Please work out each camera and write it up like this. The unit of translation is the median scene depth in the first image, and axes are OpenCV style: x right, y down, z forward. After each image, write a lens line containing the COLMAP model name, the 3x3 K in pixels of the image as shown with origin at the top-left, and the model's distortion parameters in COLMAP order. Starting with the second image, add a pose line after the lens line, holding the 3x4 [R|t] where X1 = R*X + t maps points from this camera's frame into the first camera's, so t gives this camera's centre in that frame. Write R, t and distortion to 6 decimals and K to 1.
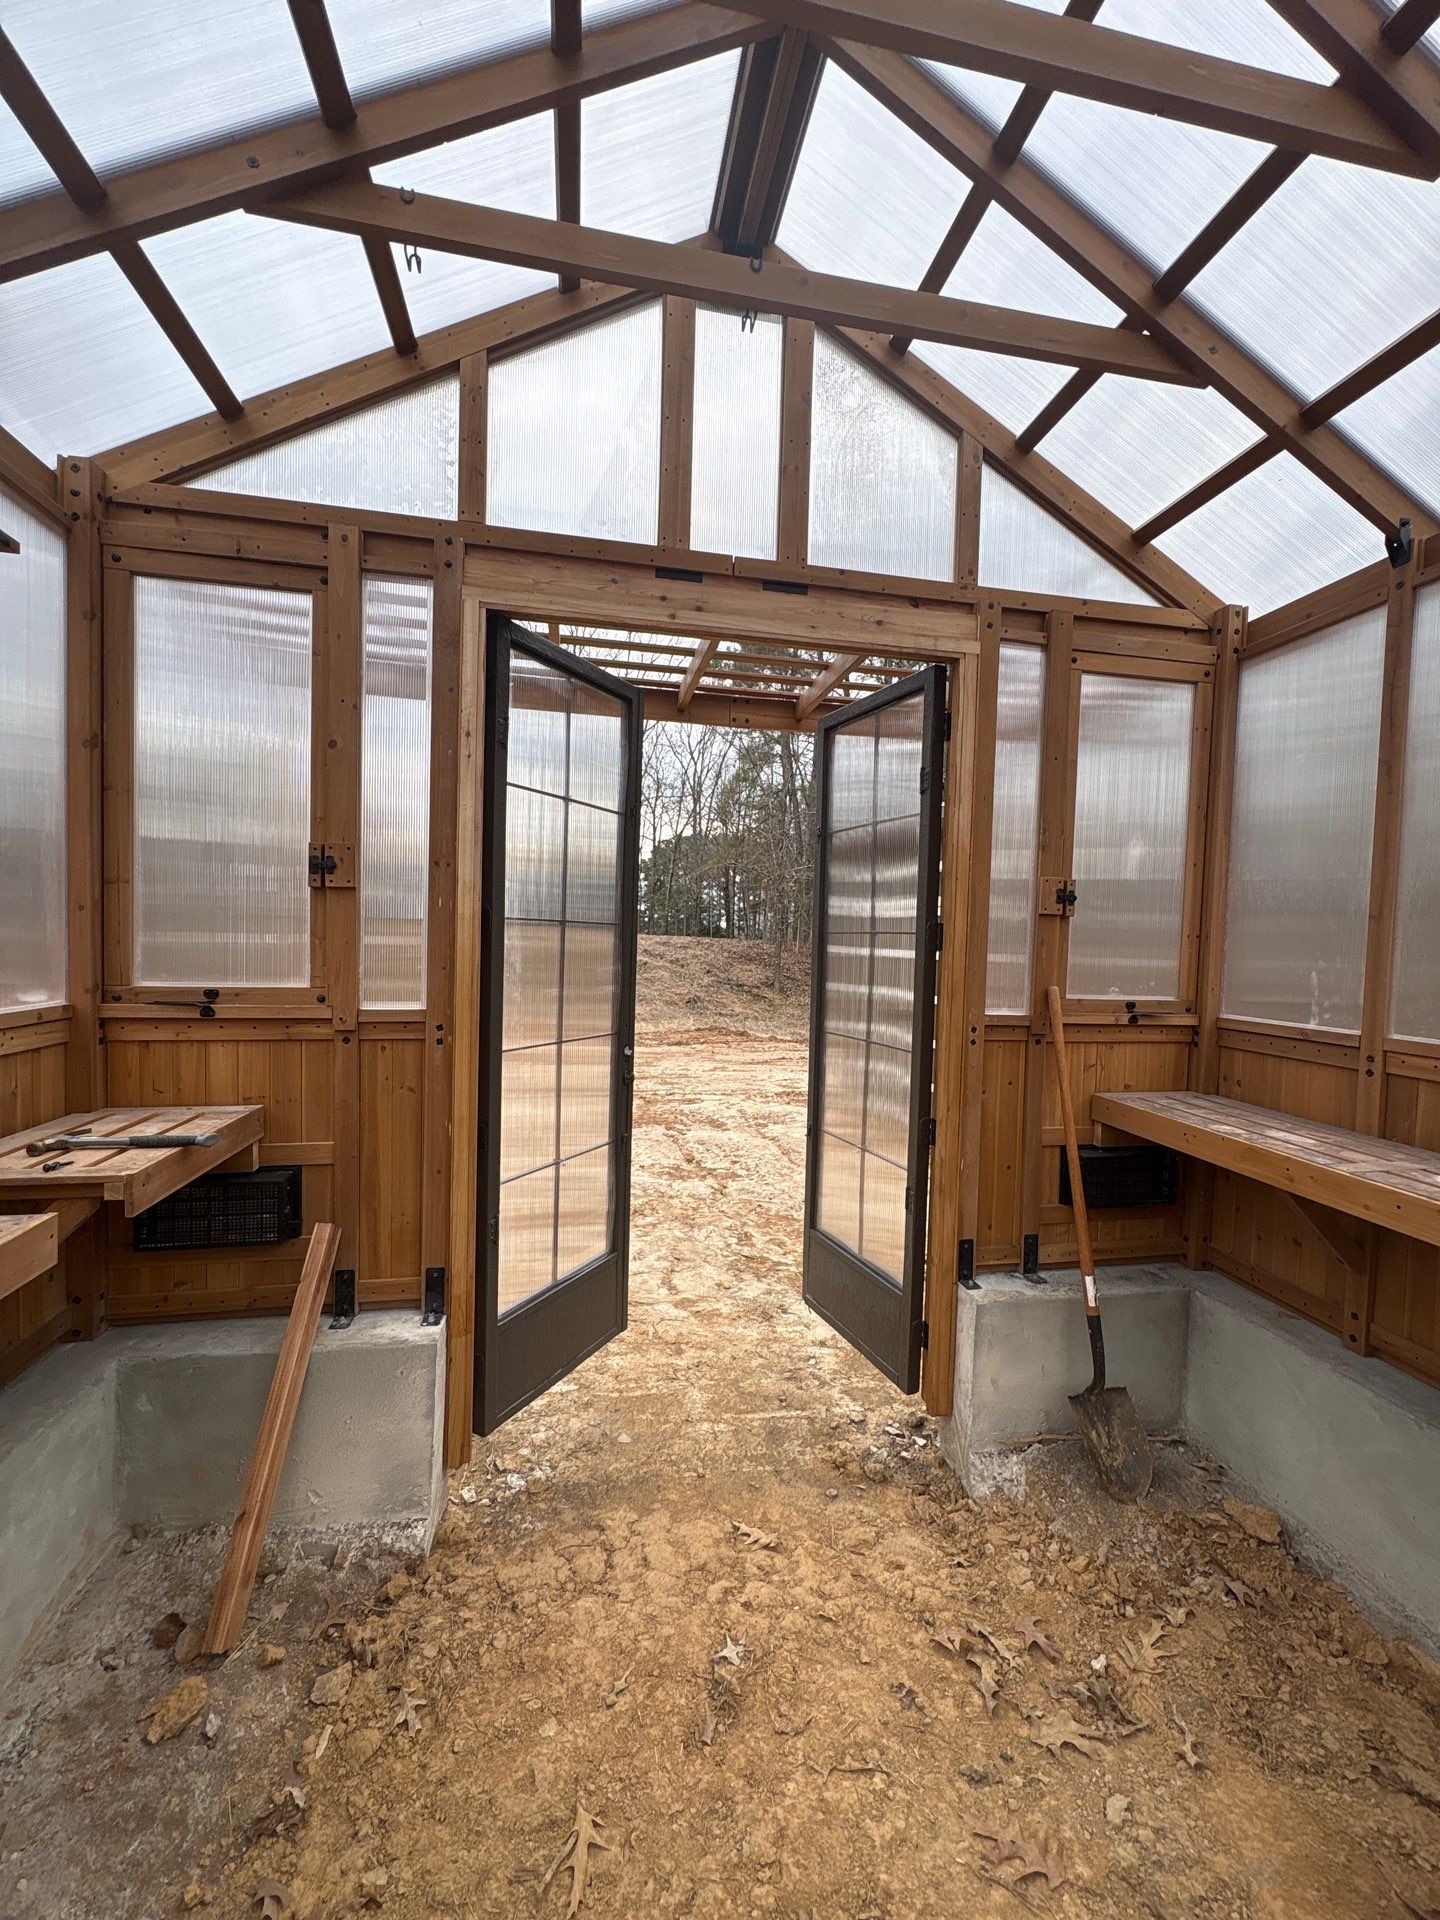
lens RADIAL K [[764.2, 0, 720.7], [0, 764.2, 962.3], [0, 0, 1]] dist [0.001585, -0.000654]
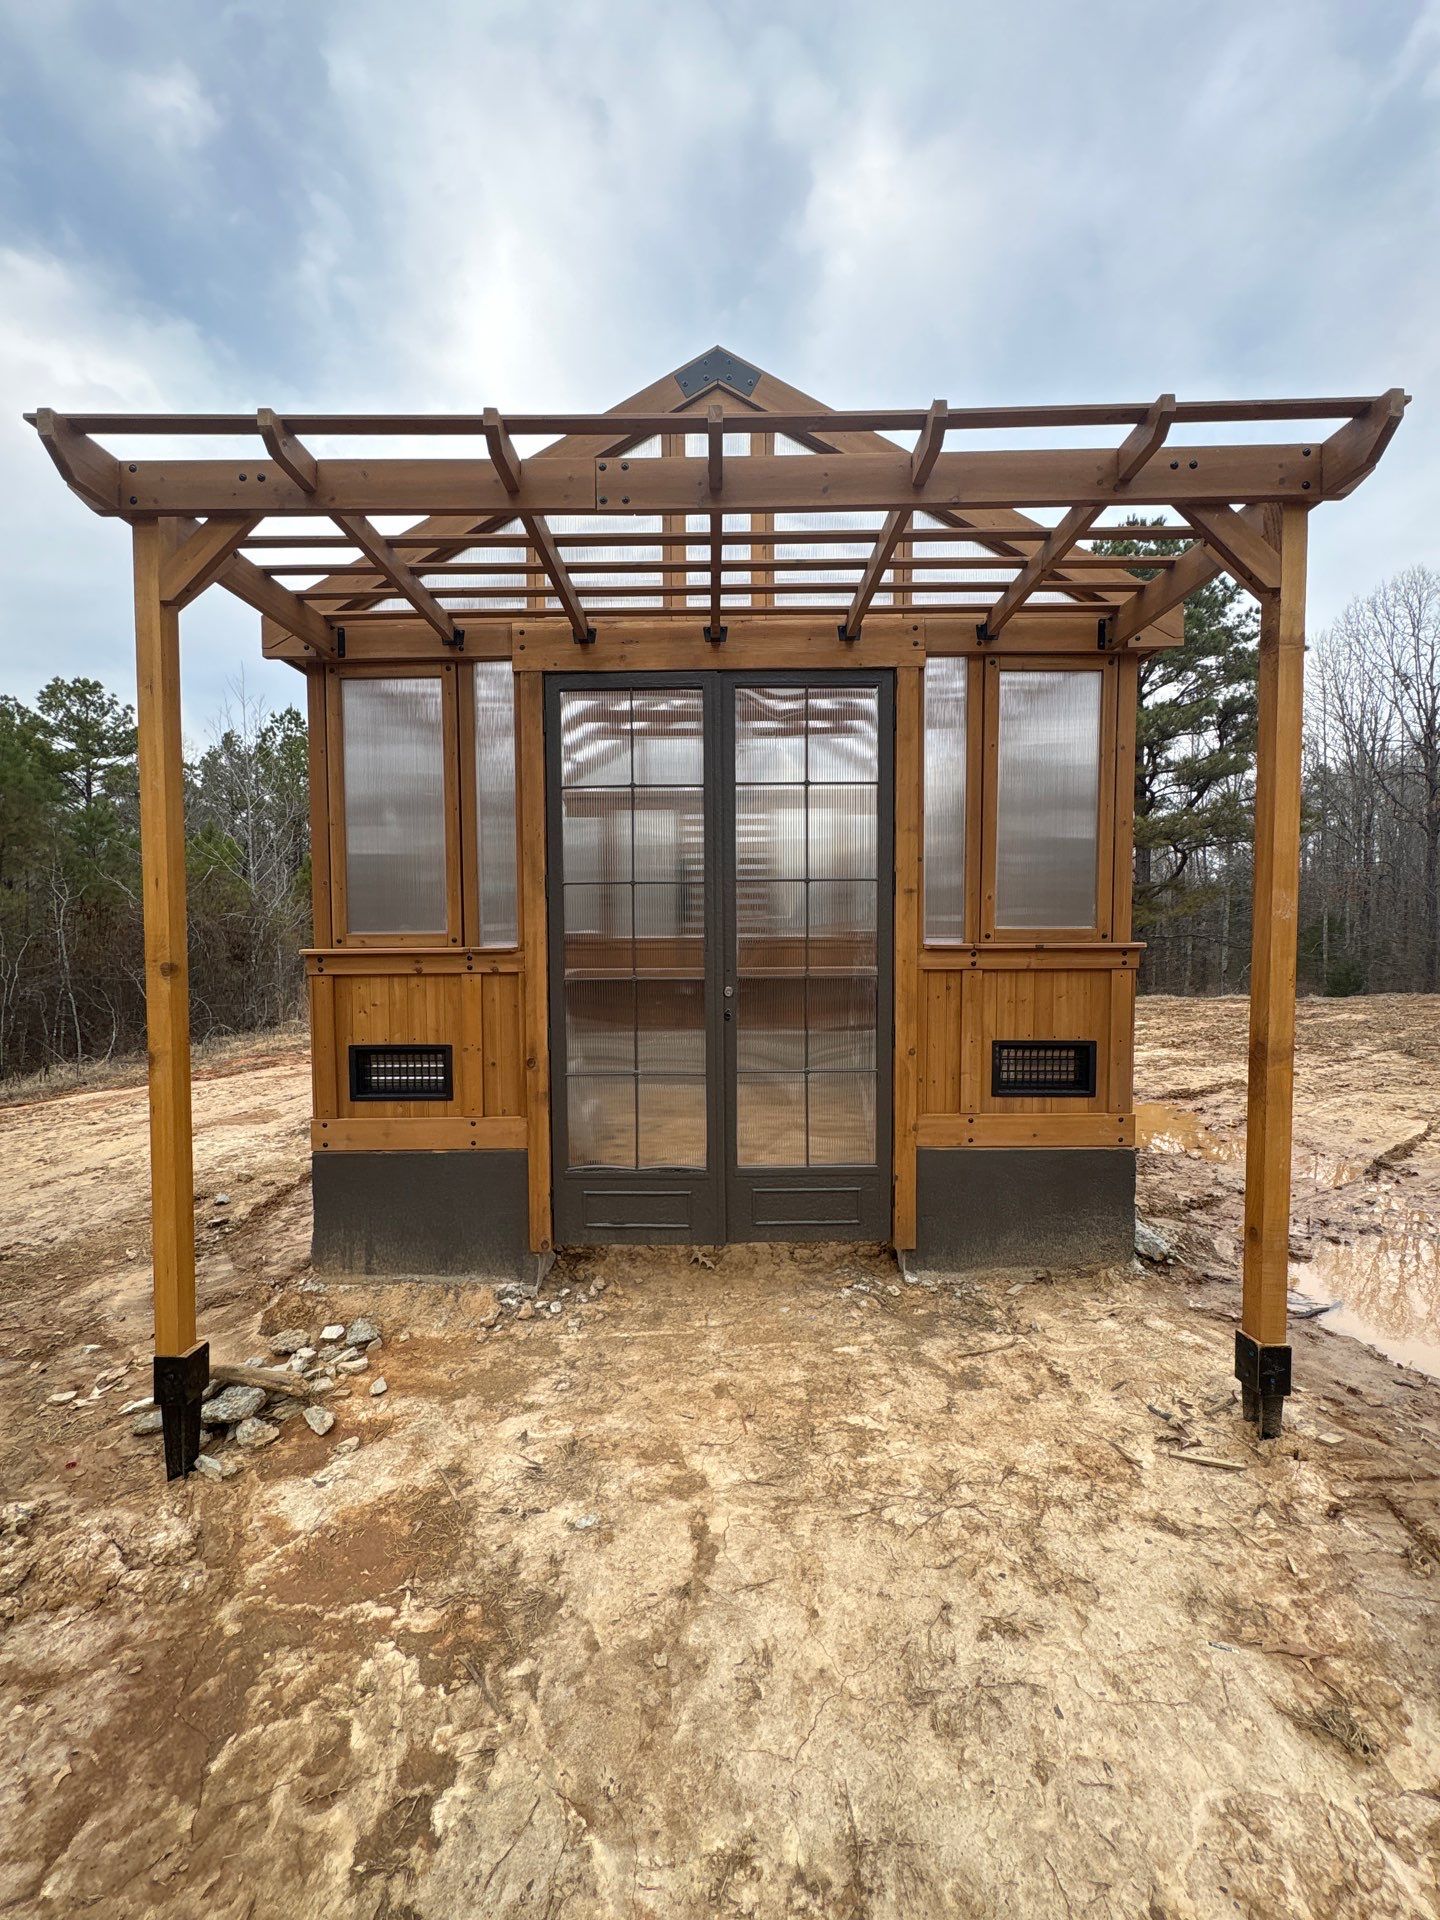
lens RADIAL K [[764.2, 0, 715.3], [0, 764.2, 964.4], [0, 0, 1]] dist [0.001585, -0.000654]
pose [[-0.979070, -0.026905, 0.201737, -0.305756], [-0.011525, 0.996962, 0.077032, -0.007097], [-0.203197, 0.073094, -0.976406, 2.664923]]
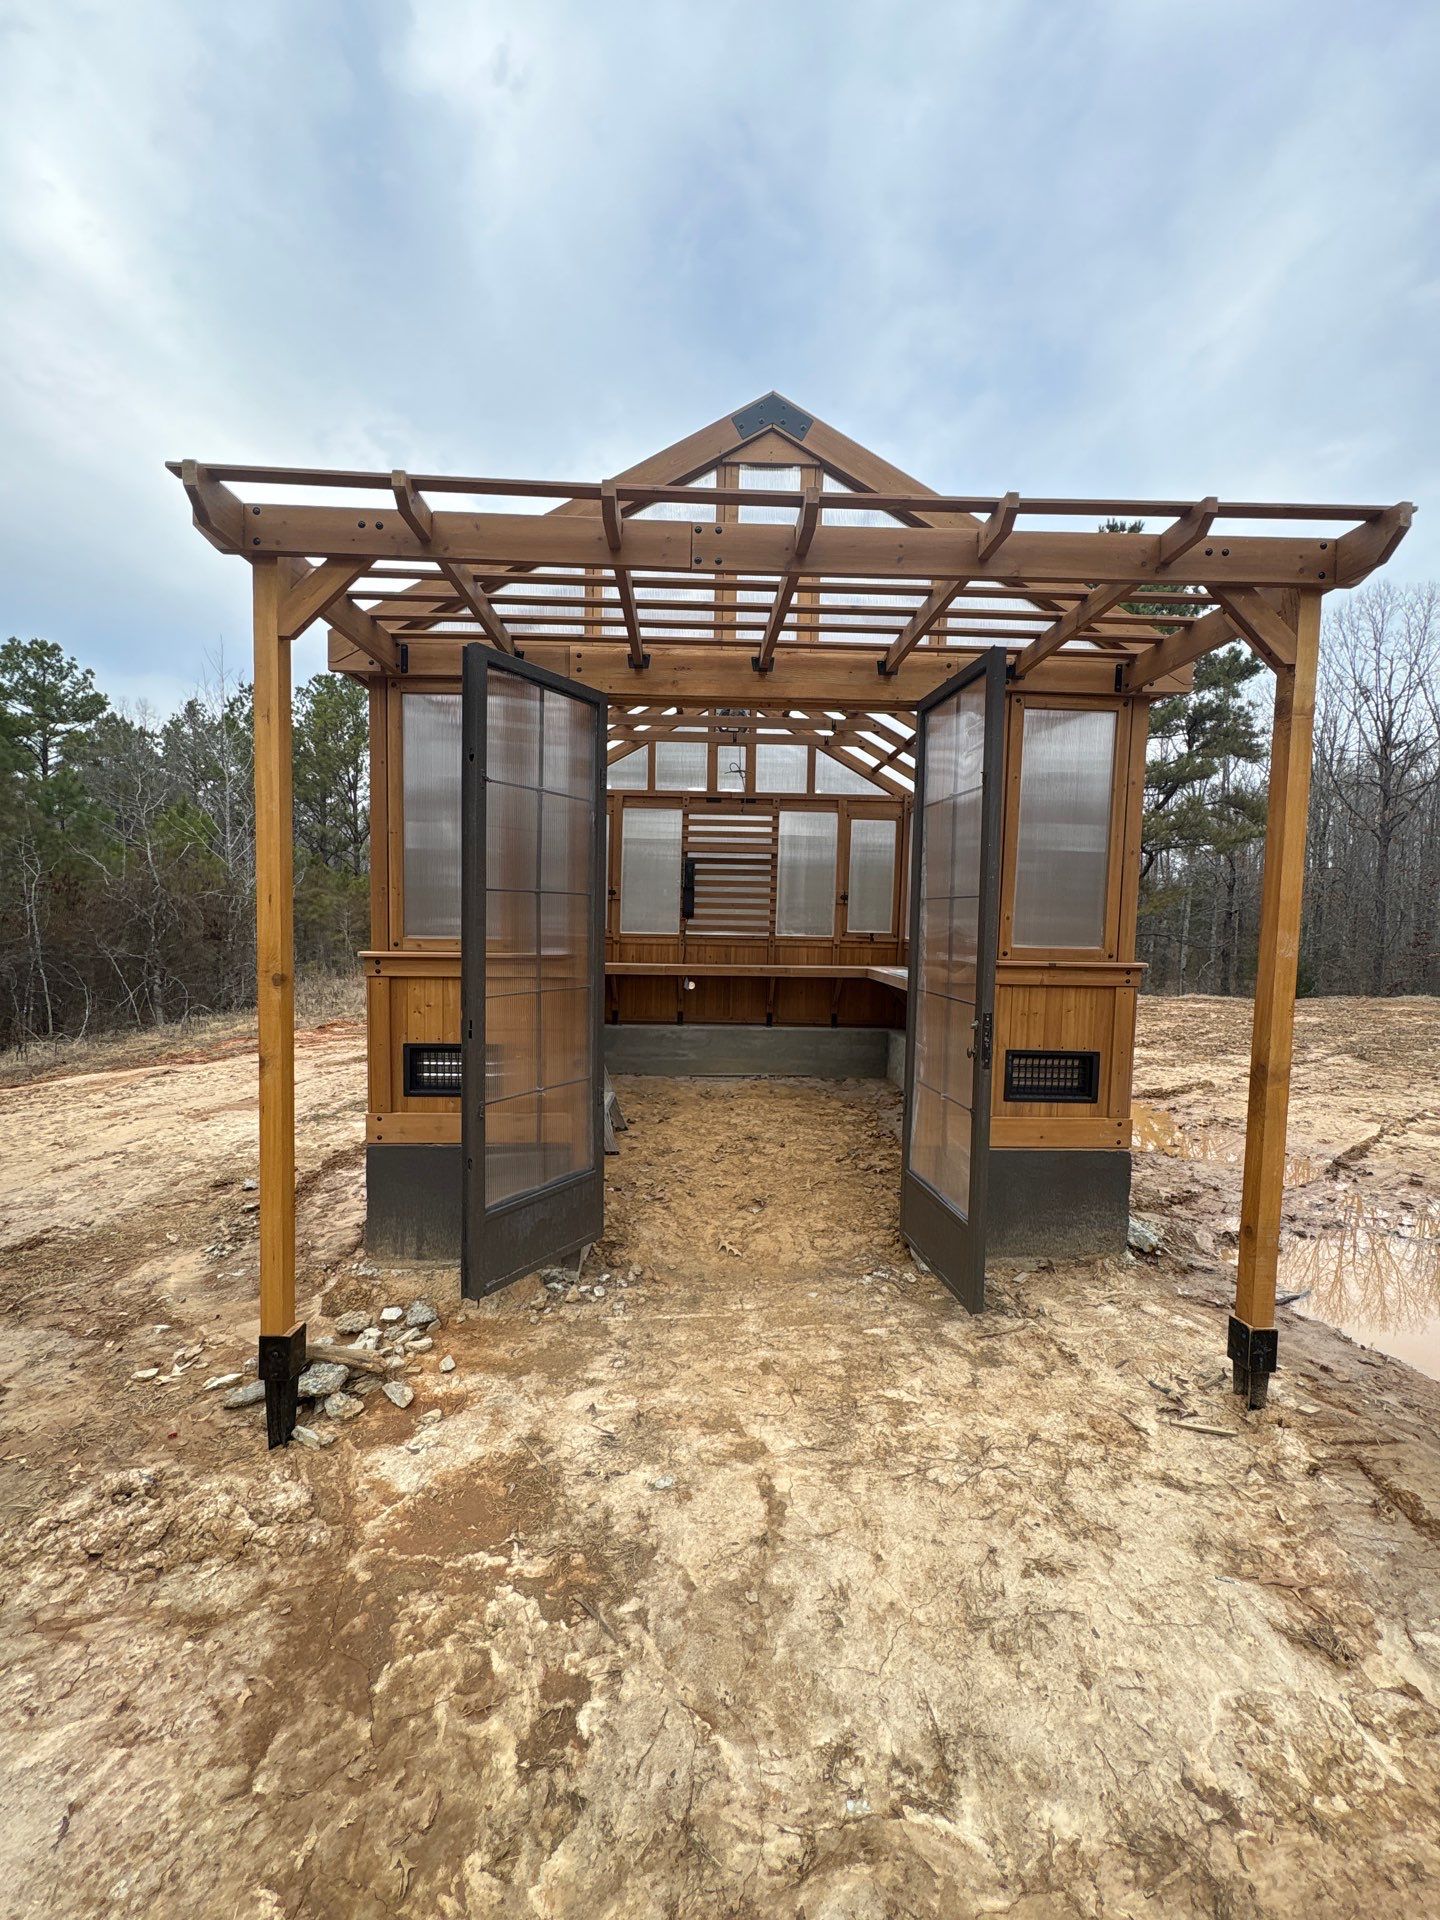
lens RADIAL K [[764.2, 0, 714.8], [0, 764.2, 965.8], [0, 0, 1]] dist [0.001585, -0.000654]
pose [[-0.985409, -0.052695, 0.161842, -0.176722], [-0.037270, 0.994595, 0.096906, -0.064095], [-0.166074, 0.089460, -0.982047, 2.791842]]
